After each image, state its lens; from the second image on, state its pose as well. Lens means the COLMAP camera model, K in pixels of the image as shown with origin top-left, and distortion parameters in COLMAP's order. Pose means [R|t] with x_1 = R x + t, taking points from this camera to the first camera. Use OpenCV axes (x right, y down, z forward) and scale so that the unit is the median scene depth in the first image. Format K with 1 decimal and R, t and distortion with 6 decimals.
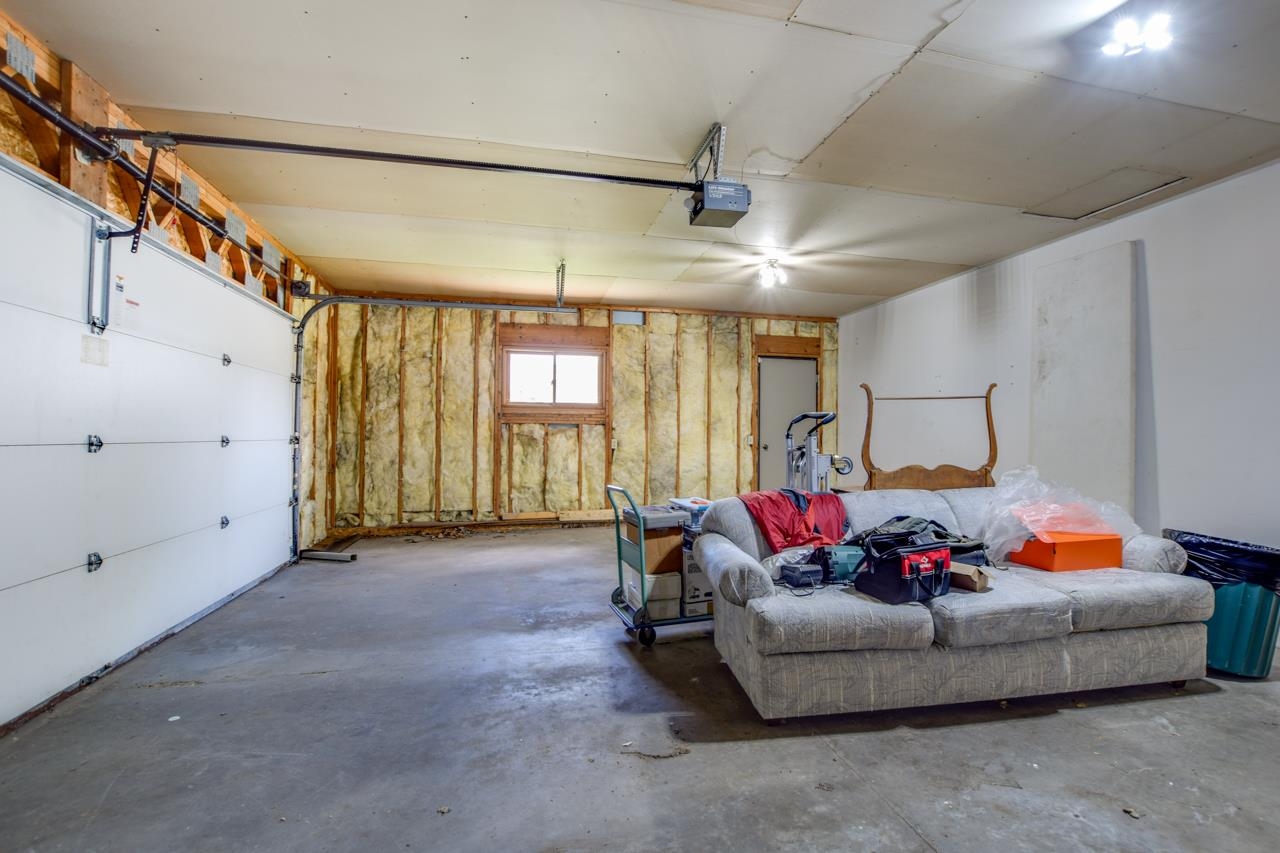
lens RADIAL K [[569.2, 0, 645.4], [0, 569.2, 428.6], [0, 0, 1]] dist [-0.040308, 0.008490]
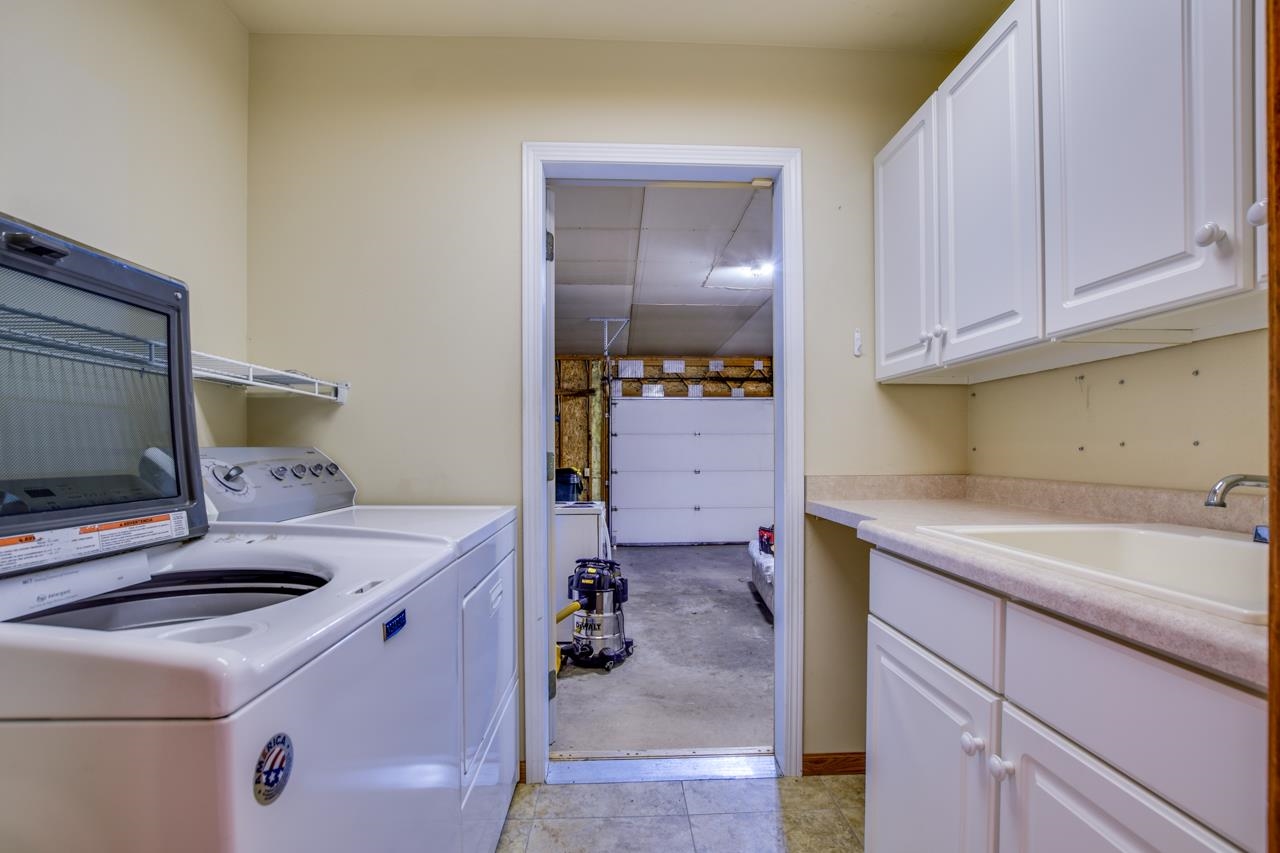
lens RADIAL K [[565.9, 0, 636.4], [0, 565.9, 428.8], [0, 0, 1]] dist [-0.033436, 0.008591]
pose [[-0.187183, -0.042613, -0.981400, 0.890463], [0.014161, 0.998838, -0.046071, -0.028830], [0.982223, -0.022521, -0.186362, 0.292095]]
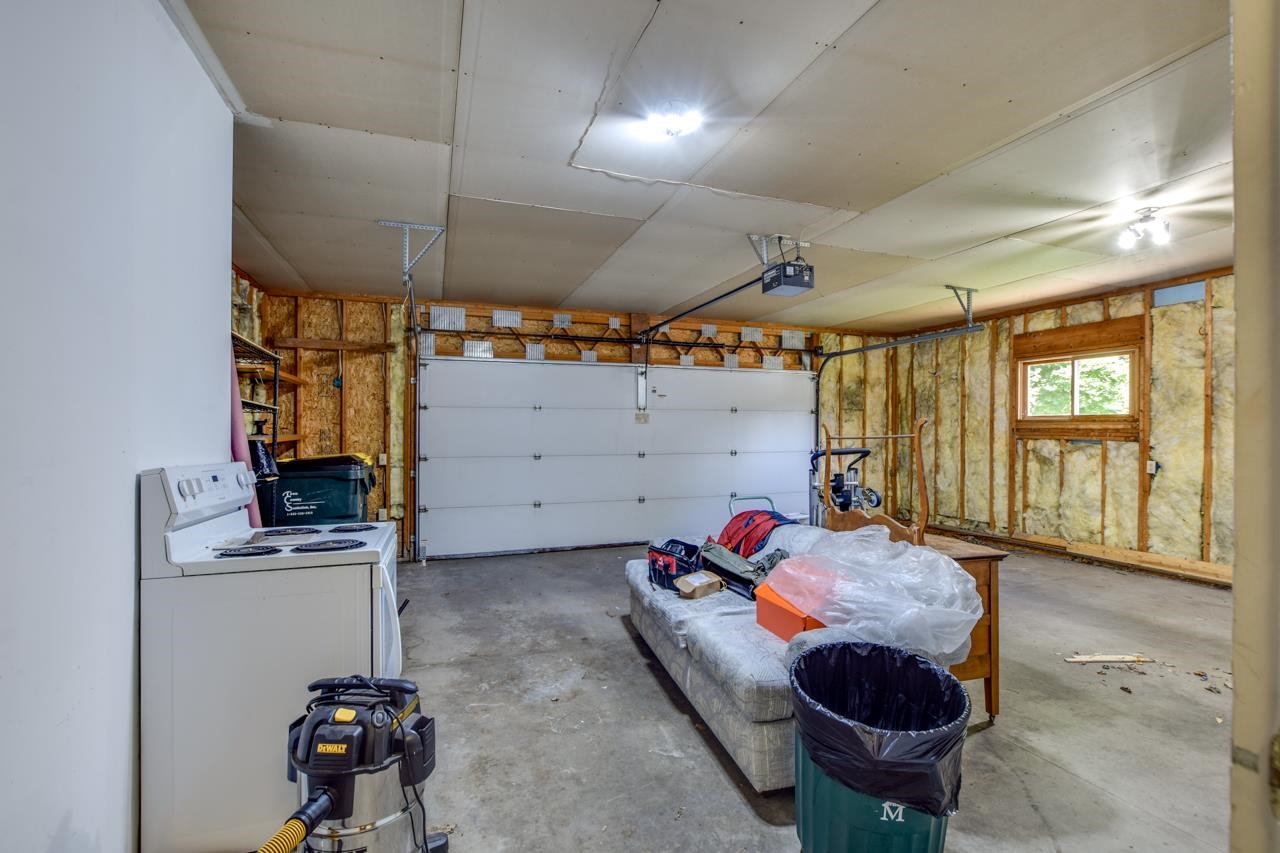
lens RADIAL K [[565.9, 0, 636.4], [0, 565.9, 428.8], [0, 0, 1]] dist [-0.033436, 0.008591]
pose [[0.122205, -0.003760, -0.992498, 0.615818], [0.013135, 0.999911, -0.002171, -0.032877], [0.992418, -0.012772, 0.122244, 0.240437]]
